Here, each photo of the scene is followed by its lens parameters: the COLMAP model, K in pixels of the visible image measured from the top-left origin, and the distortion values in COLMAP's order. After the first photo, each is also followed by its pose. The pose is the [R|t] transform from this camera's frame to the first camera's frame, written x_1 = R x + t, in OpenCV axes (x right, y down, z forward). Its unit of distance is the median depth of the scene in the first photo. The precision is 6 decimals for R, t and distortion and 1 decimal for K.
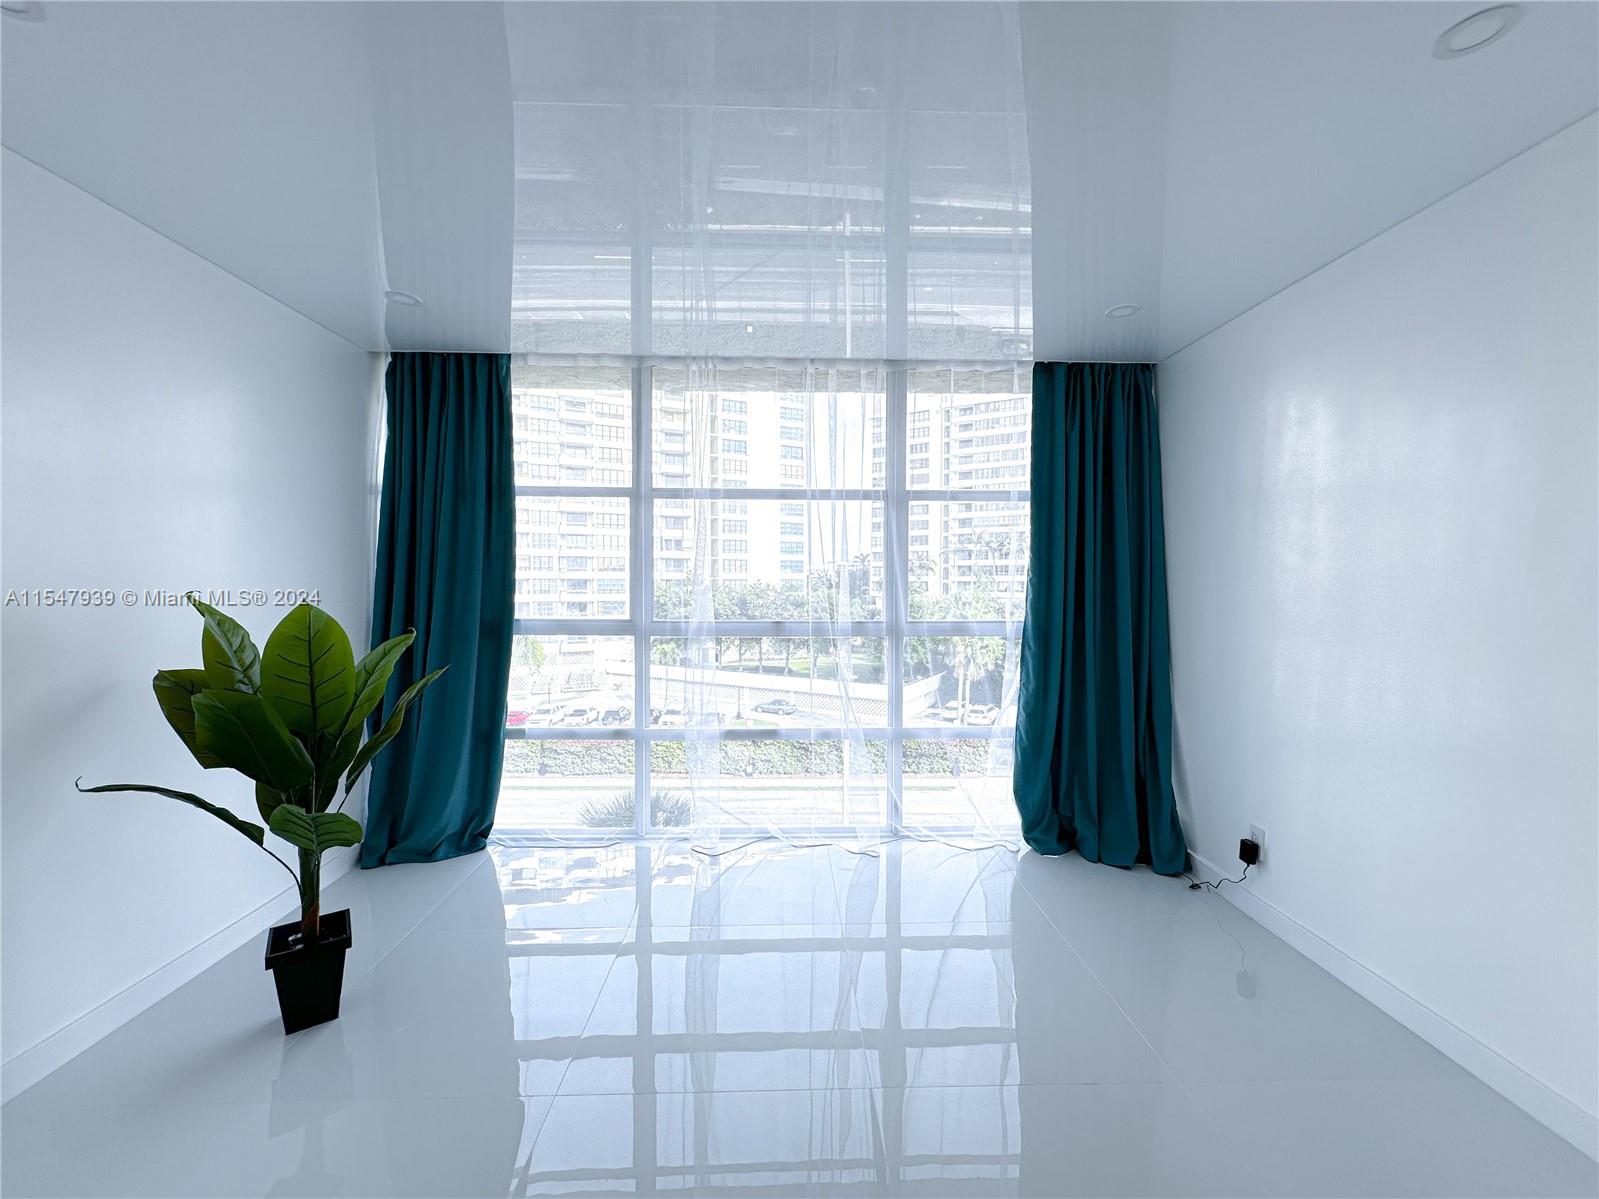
lens RADIAL K [[648.5, 0, 792.9], [0, 648.5, 601.6], [0, 0, 1]] dist [-0.000788, 0.000208]
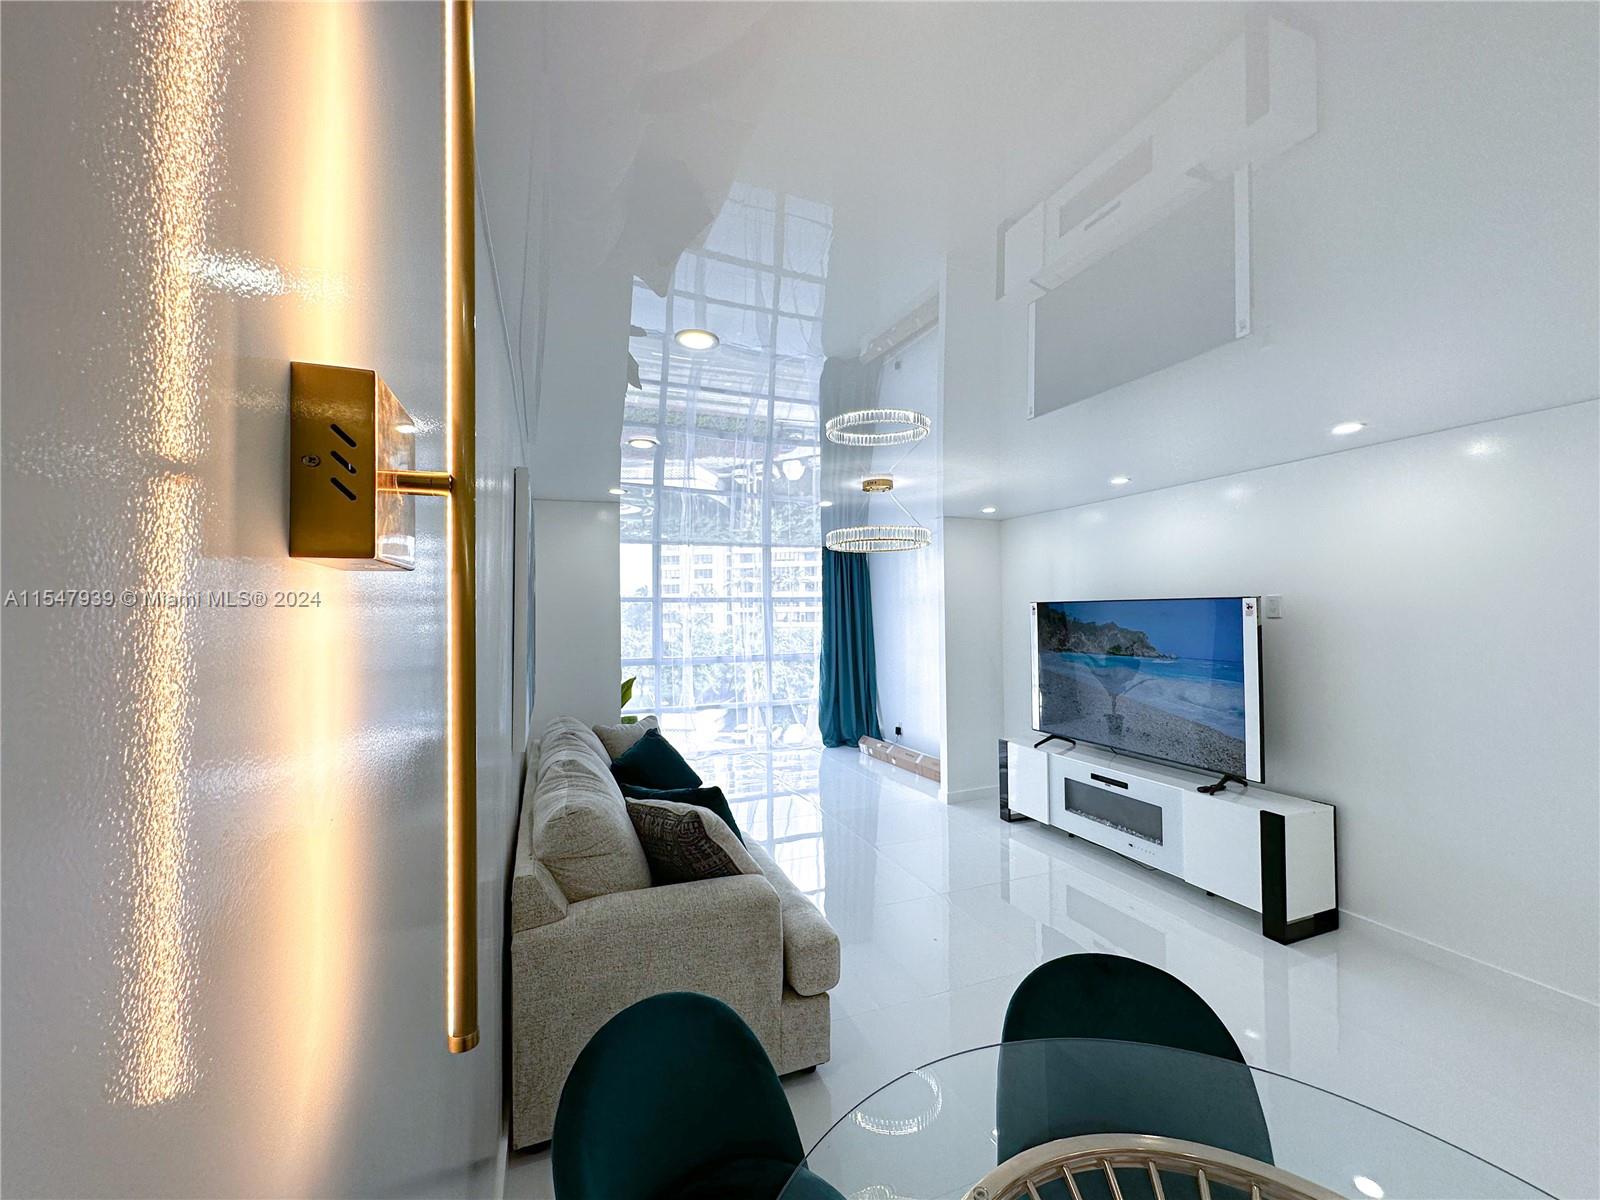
lens RADIAL K [[648.9, 0, 826.6], [0, 648.9, 613.5], [0, 0, 1]] dist [-0.000788, 0.000208]
pose [[0.926600, -0.010580, 0.375899, -0.523856], [0.021264, 0.999479, -0.024286, -0.055620], [-0.375447, 0.030497, 0.926342, -1.230271]]
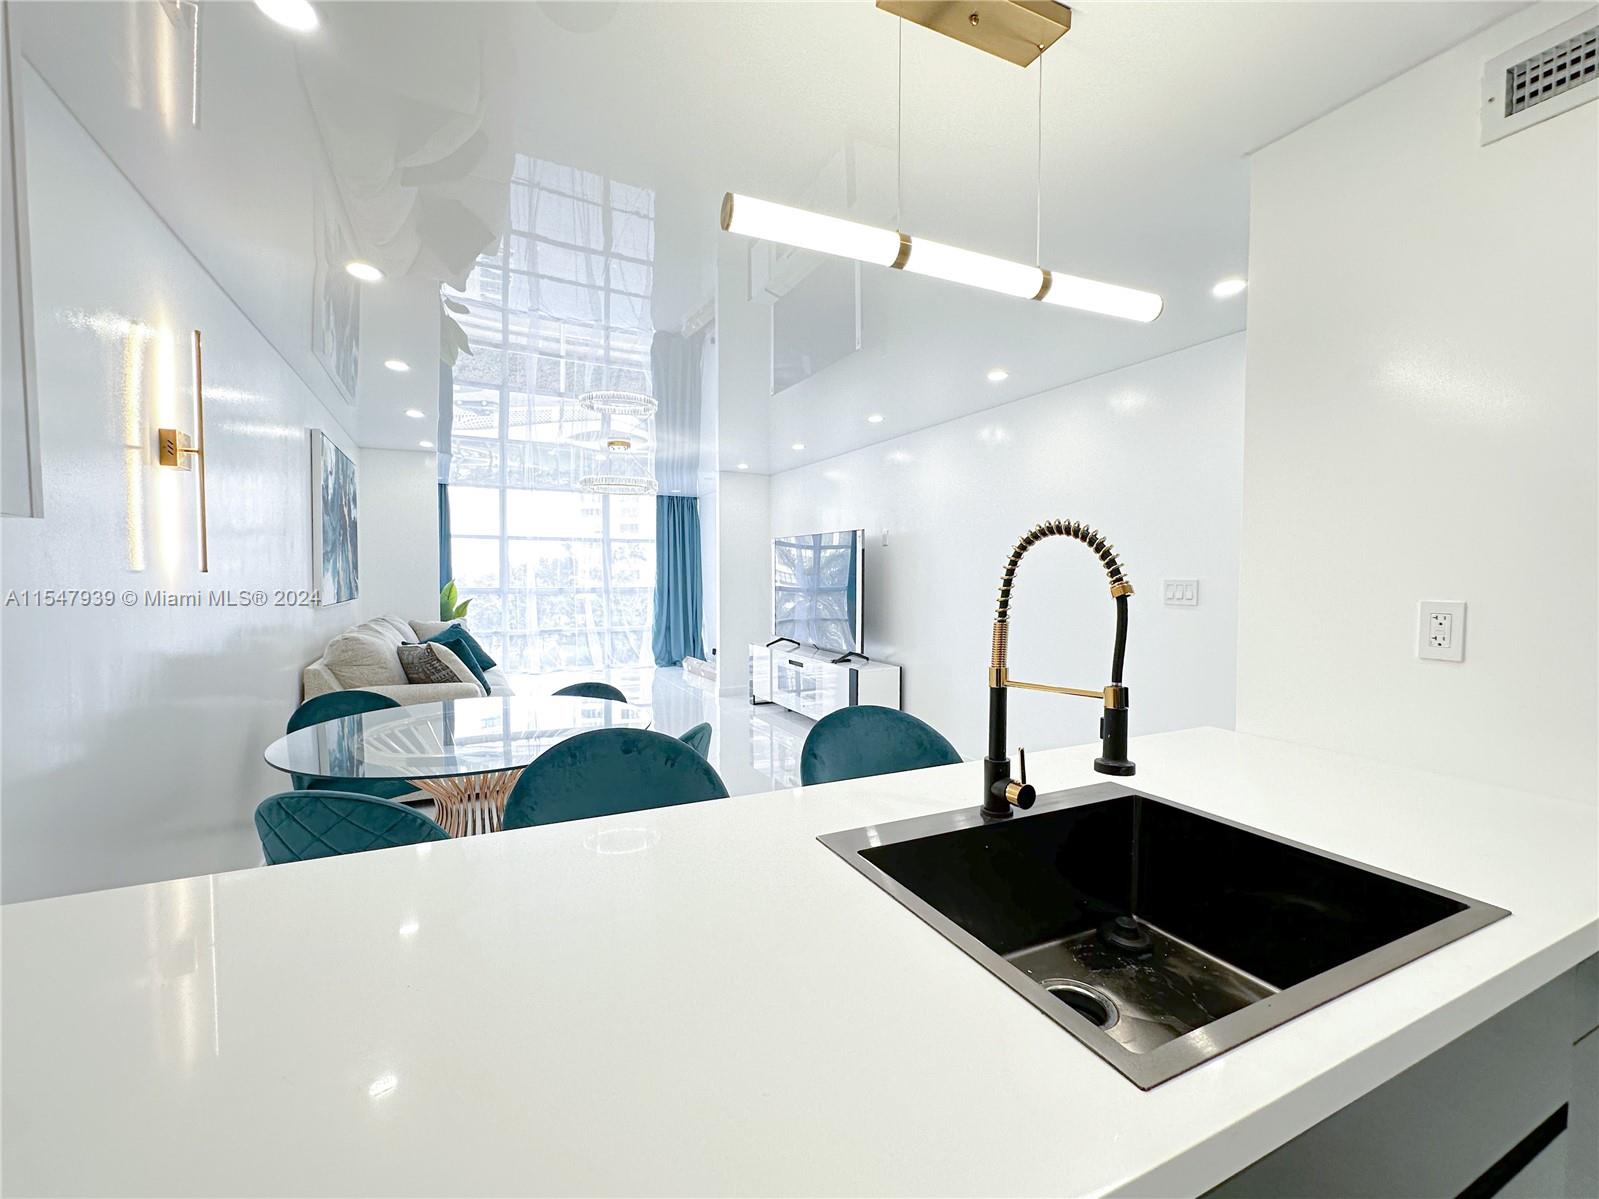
lens RADIAL K [[648.5, 0, 801.7], [0, 648.5, 603.1], [0, 0, 1]] dist [-0.000788, 0.000208]
pose [[0.890174, -0.020835, 0.455144, -0.352163], [0.009039, 0.999565, 0.028079, 0.027748], [-0.455531, -0.020882, 0.889975, -1.778826]]
